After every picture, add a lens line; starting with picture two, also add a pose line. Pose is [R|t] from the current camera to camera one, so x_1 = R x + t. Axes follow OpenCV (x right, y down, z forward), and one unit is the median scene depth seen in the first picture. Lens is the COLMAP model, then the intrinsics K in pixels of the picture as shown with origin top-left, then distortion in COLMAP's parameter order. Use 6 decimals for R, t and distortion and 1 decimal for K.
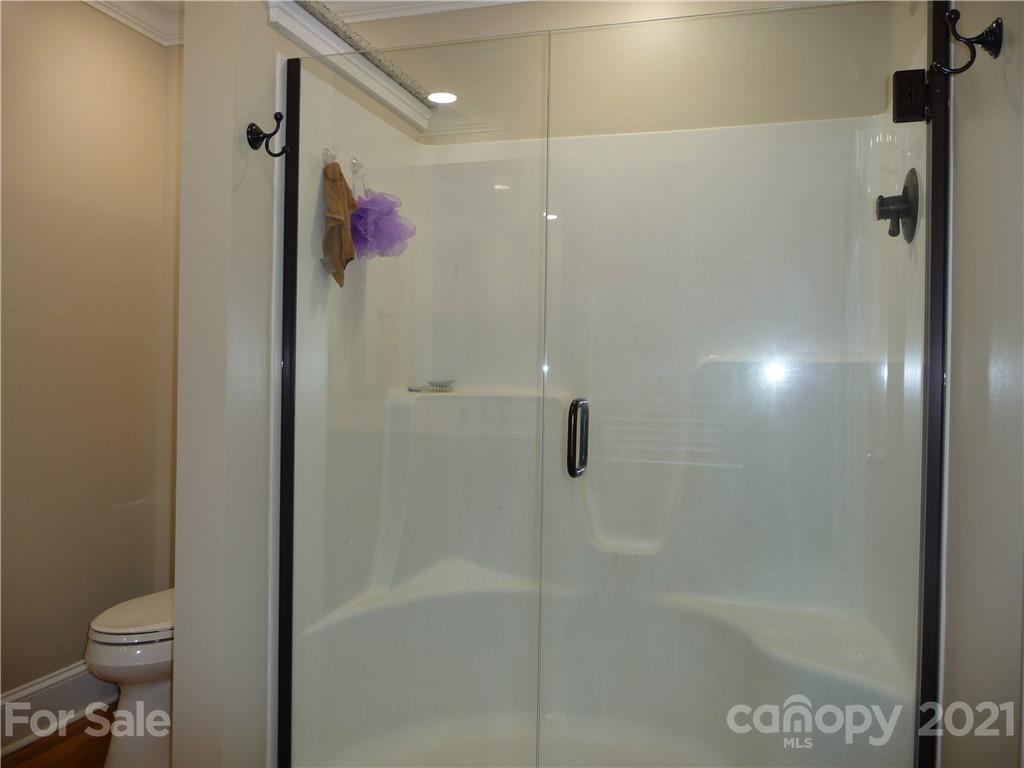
lens RADIAL K [[841.2, 0, 508.8], [0, 841.2, 379.2], [0, 0, 1]] dist [-0.039441, 0.024204]
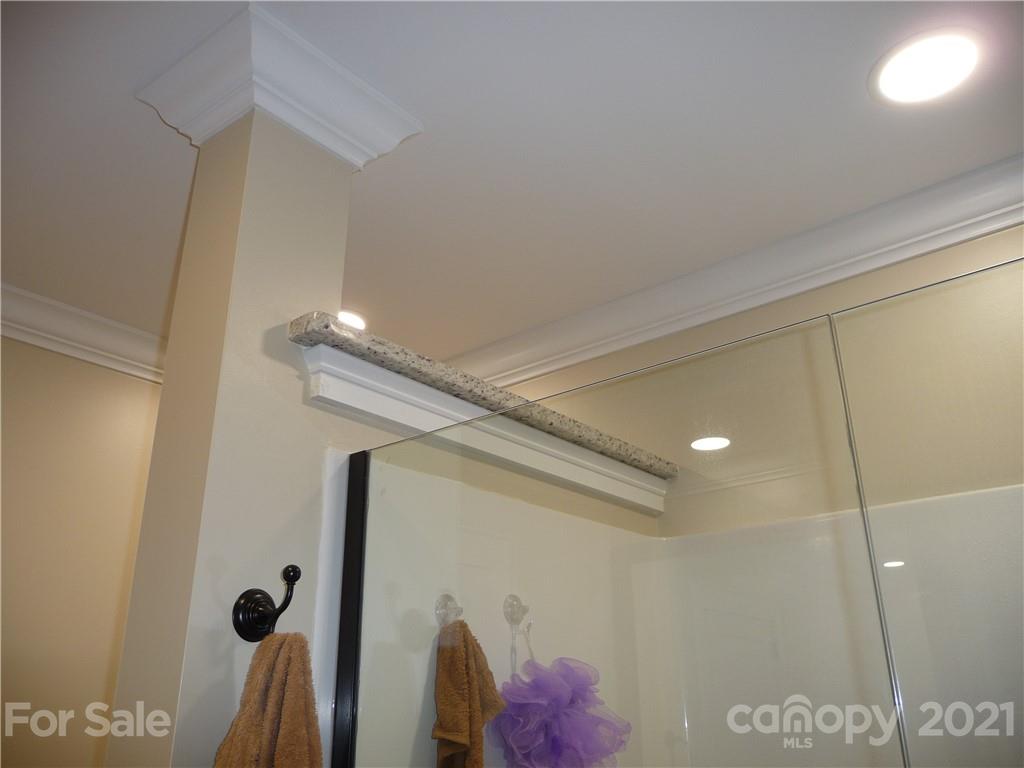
lens RADIAL K [[841.2, 0, 516.8], [0, 841.2, 379.8], [0, 0, 1]] dist [-0.039441, 0.024204]
pose [[0.928255, -0.172506, -0.329523, 0.029999], [0.032102, 0.919794, -0.391086, -0.187111], [0.370558, 0.352449, 0.859341, 0.492165]]
